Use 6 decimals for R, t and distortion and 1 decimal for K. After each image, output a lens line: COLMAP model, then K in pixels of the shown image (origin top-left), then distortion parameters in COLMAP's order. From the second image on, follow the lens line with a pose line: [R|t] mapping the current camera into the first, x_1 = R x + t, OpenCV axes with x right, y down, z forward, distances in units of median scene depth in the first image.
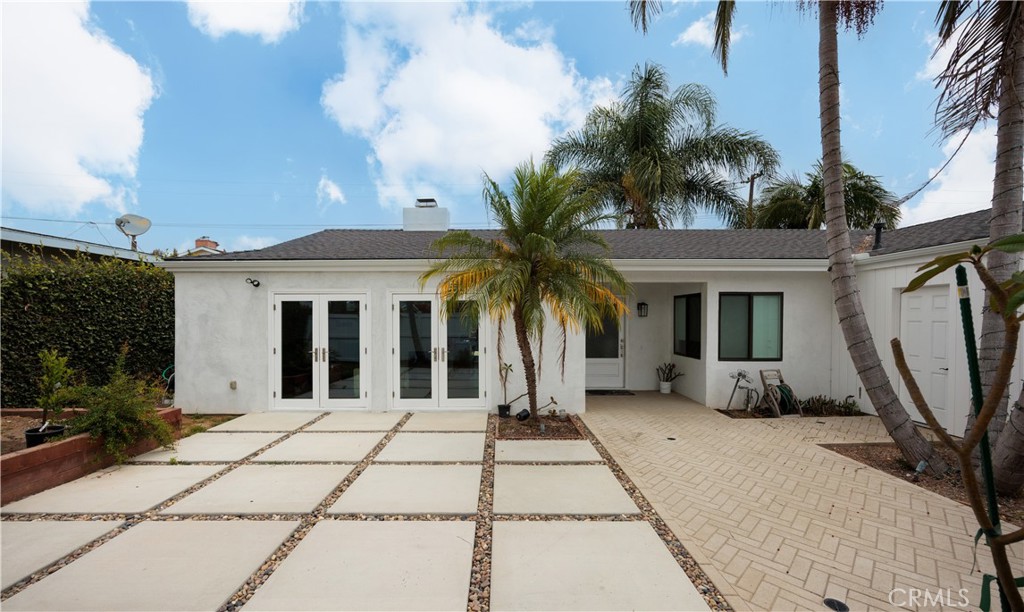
lens RADIAL K [[400.0, 0, 512.0], [0, 400.0, 306.0], [0, 0, 1]] dist [-0.000072, -0.000158]
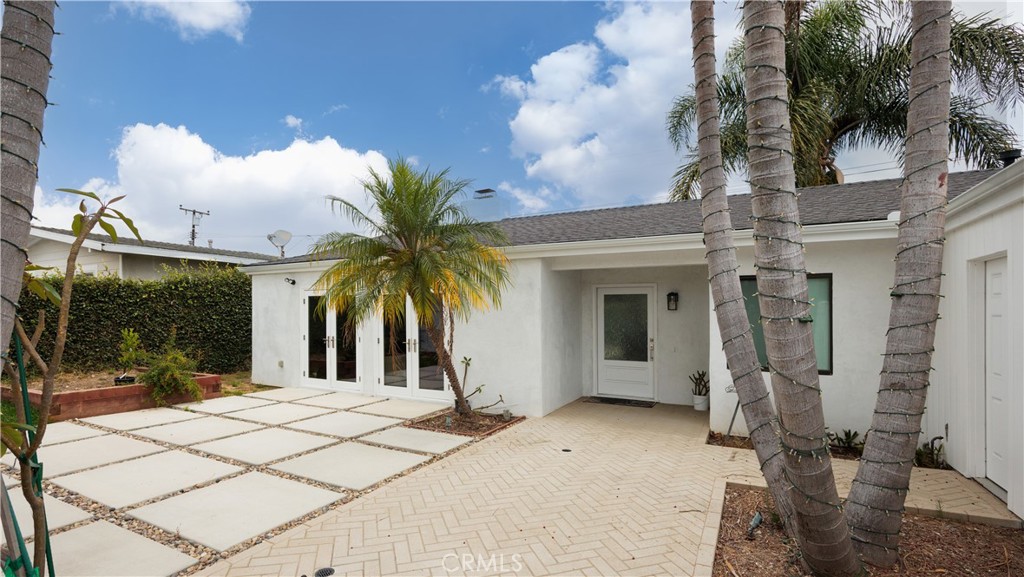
lens RADIAL K [[470.0, 0, 511.5], [0, 470.0, 300.7], [0, 0, 1]] dist [-0.004134, -0.000383]
pose [[0.883129, -0.007994, -0.469062, 0.626967], [0.007690, 0.999967, -0.002564, 0.009813], [0.469067, -0.001343, 0.883162, 0.042790]]
